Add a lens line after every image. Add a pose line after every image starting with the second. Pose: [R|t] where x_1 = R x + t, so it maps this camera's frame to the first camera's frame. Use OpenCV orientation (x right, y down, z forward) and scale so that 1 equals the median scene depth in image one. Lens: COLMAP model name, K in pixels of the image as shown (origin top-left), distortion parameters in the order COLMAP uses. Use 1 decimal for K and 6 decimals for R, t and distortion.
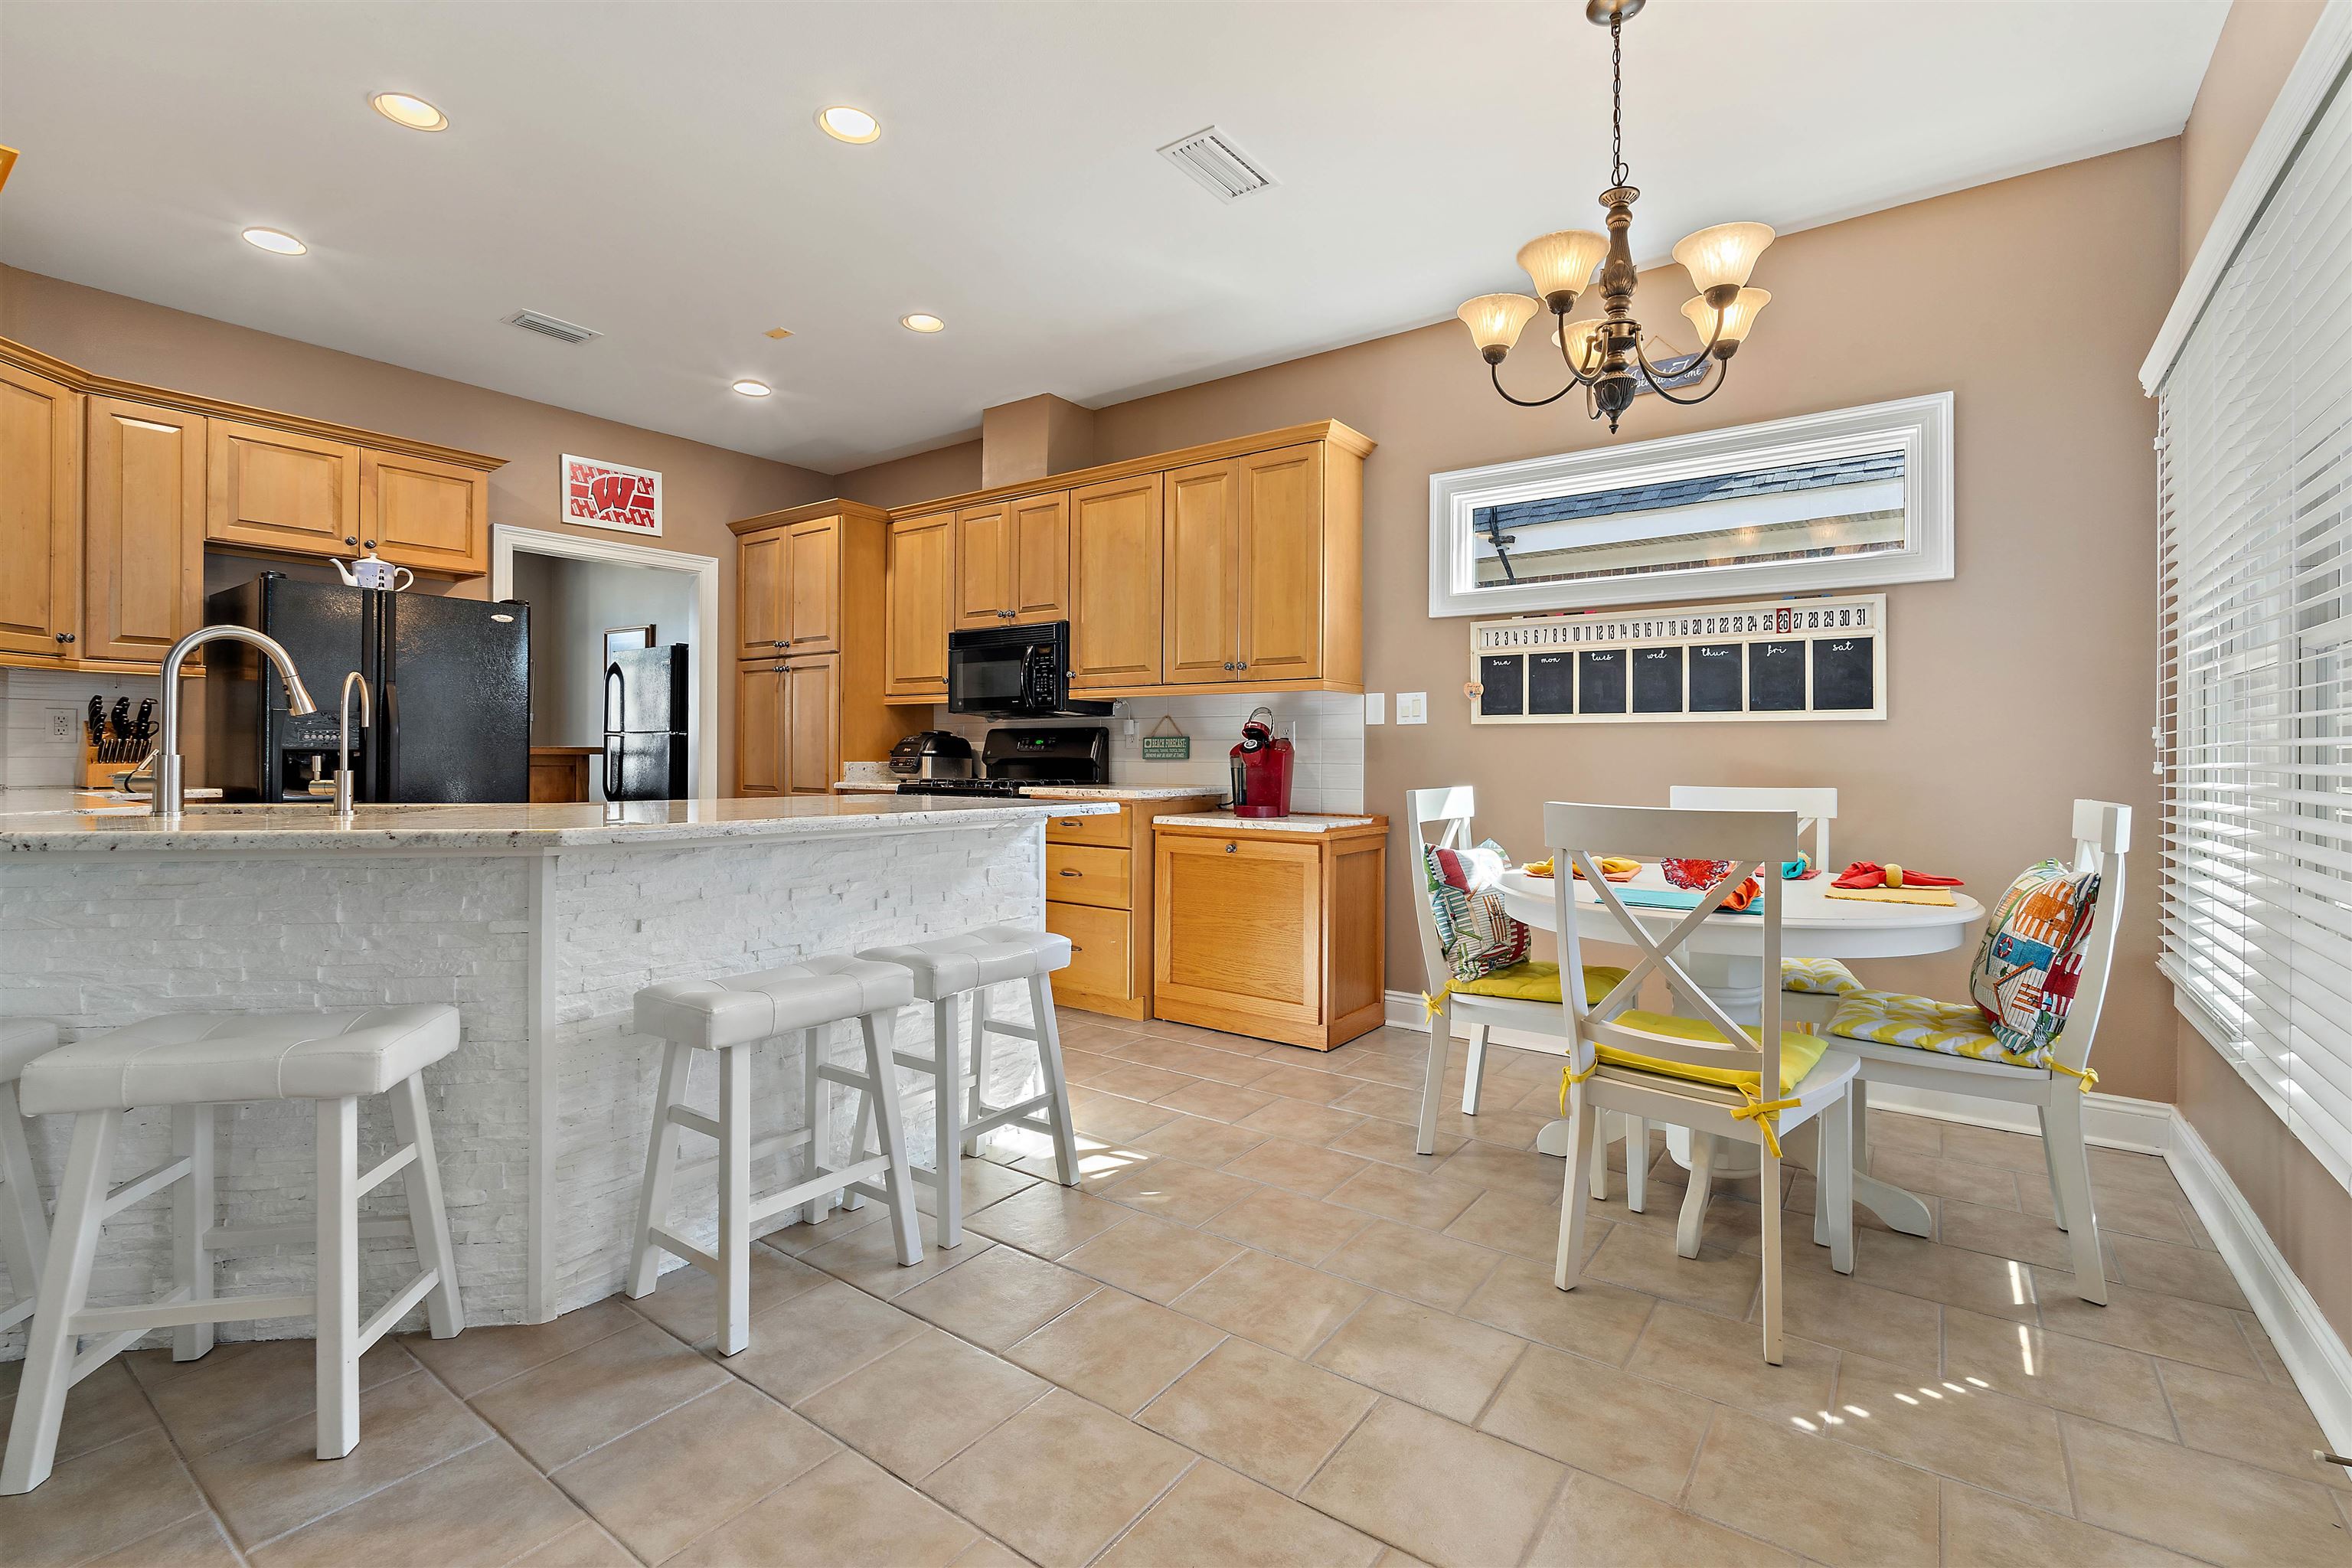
lens RADIAL K [[1033.5, 0, 1189.8], [0, 1033.5, 772.2], [0, 0, 1]] dist [-0.001388, -0.000114]
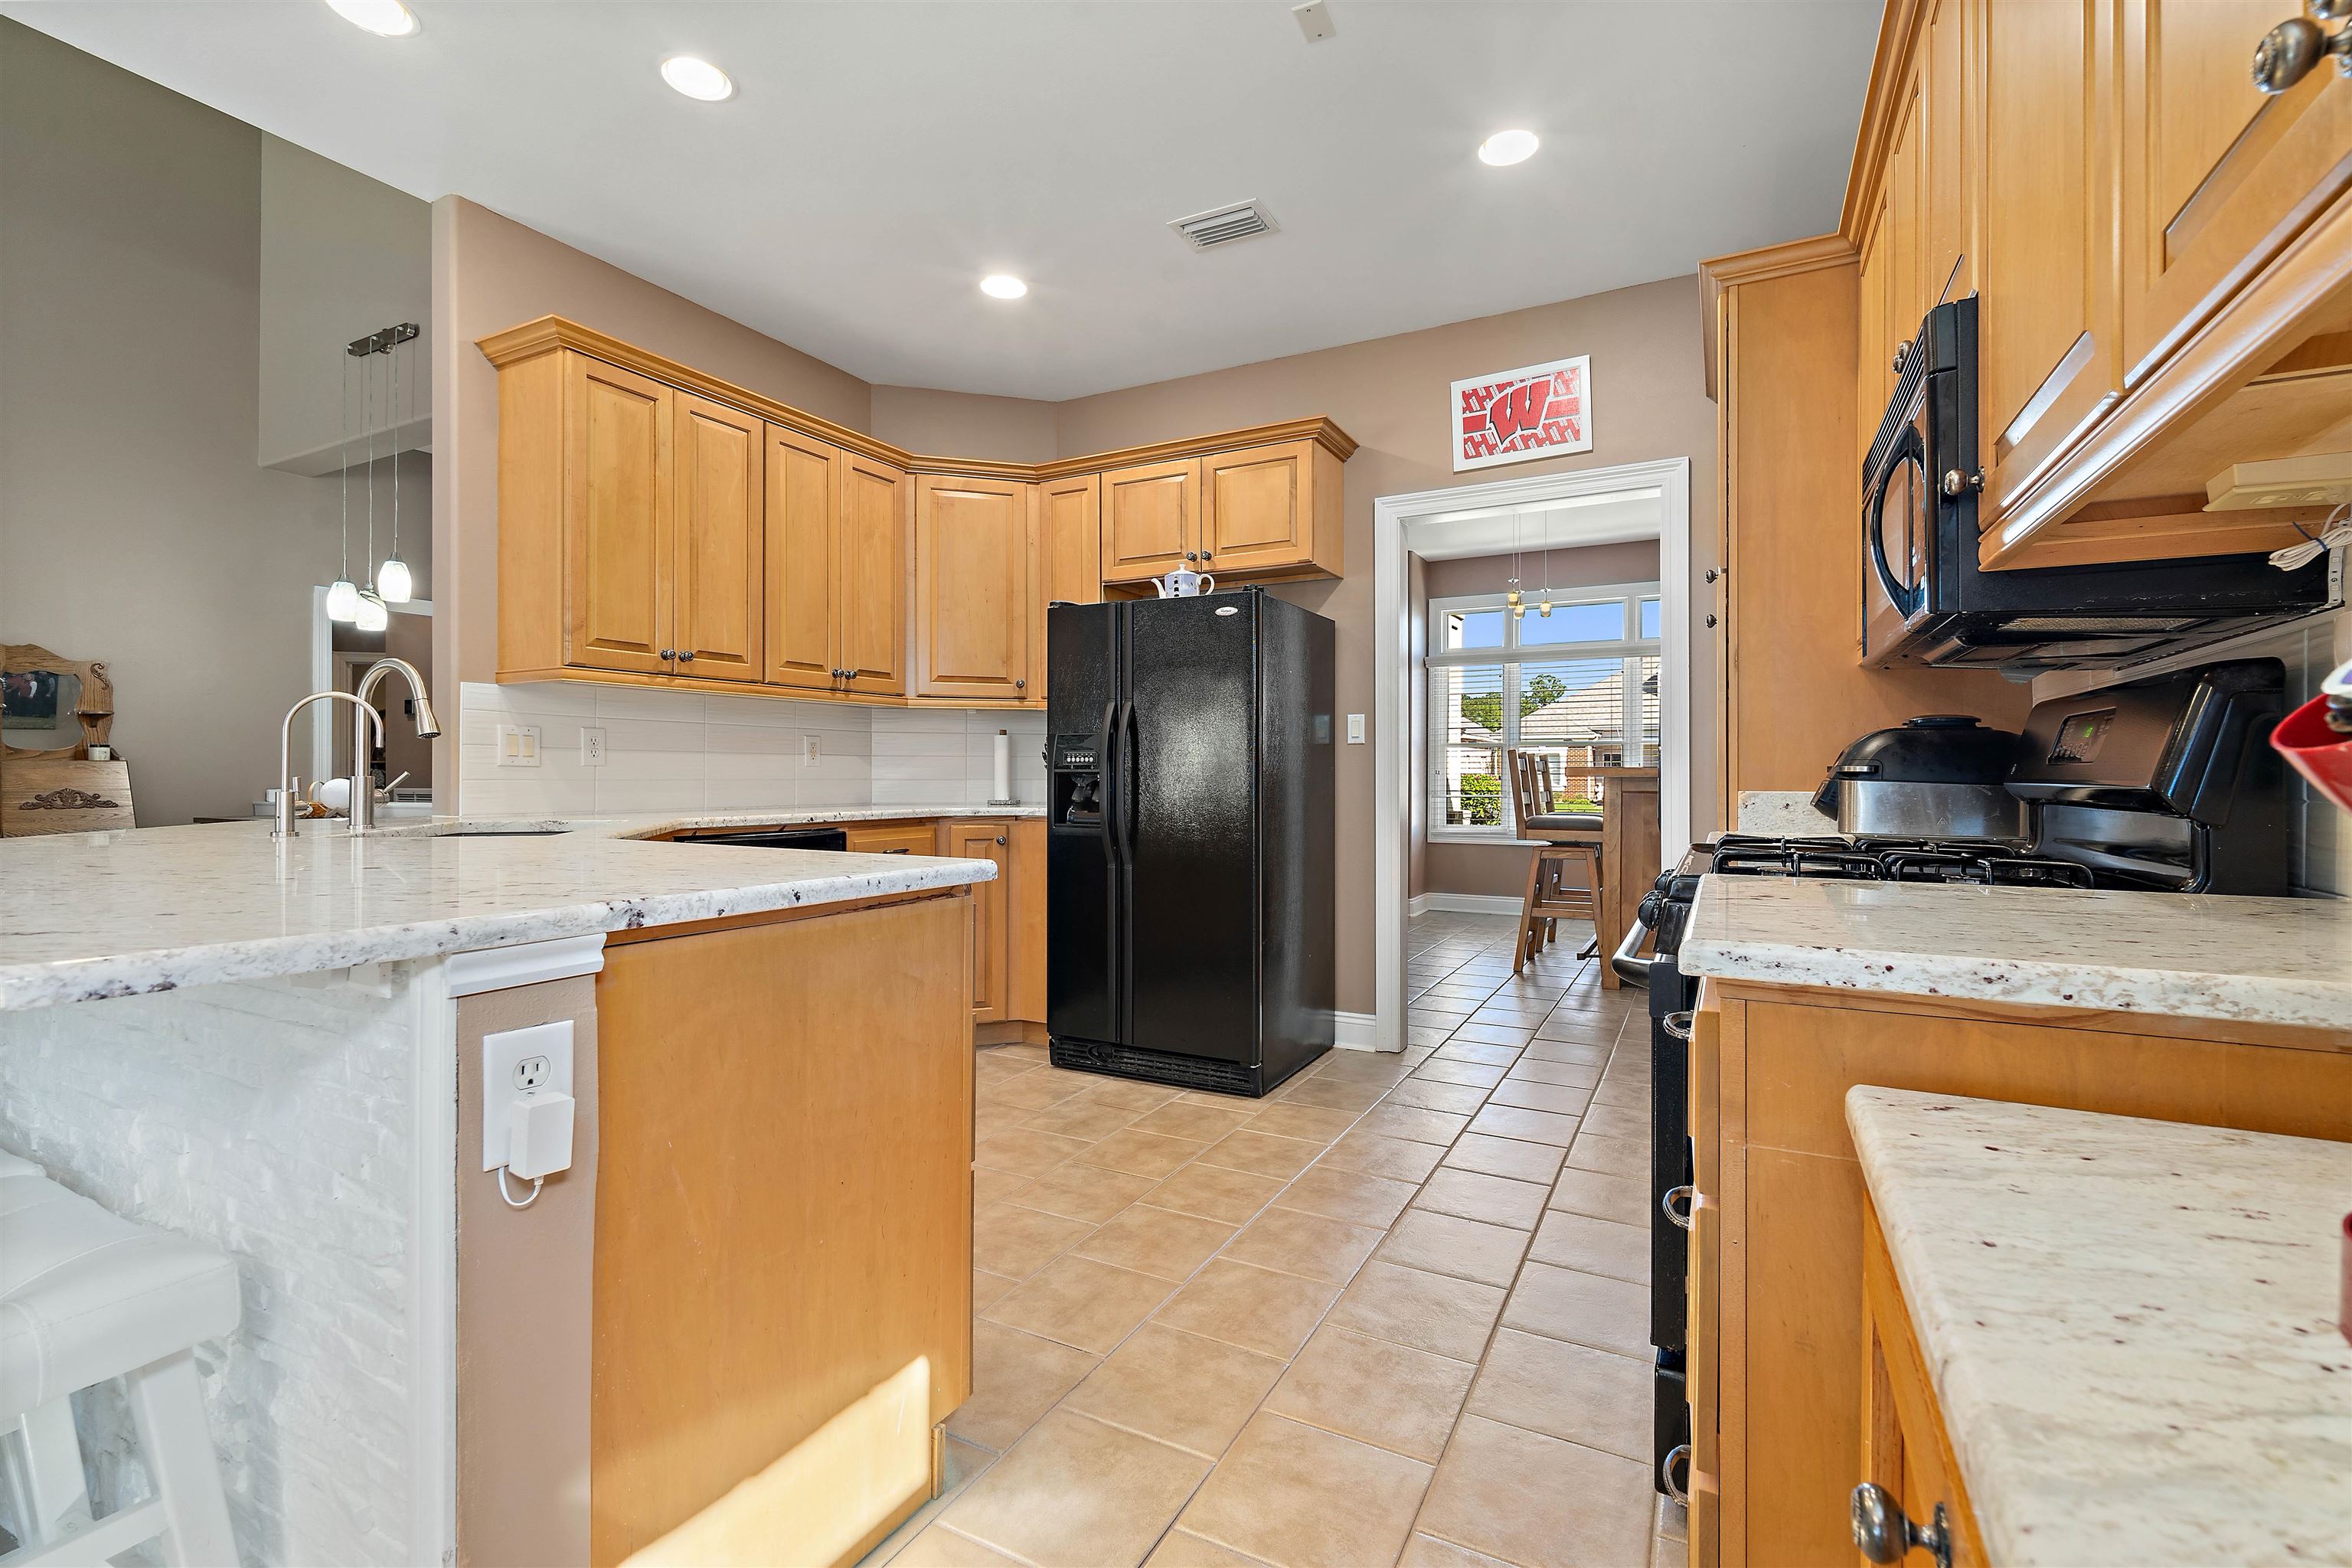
lens RADIAL K [[1033.5, 0, 1189.8], [0, 1033.5, 772.2], [0, 0, 1]] dist [-0.001388, -0.000114]
pose [[0.153444, -0.016419, -0.988021, 0.109794], [-0.018267, 0.999644, -0.019449, -0.002702], [0.987988, 0.021032, 0.153090, 0.685128]]
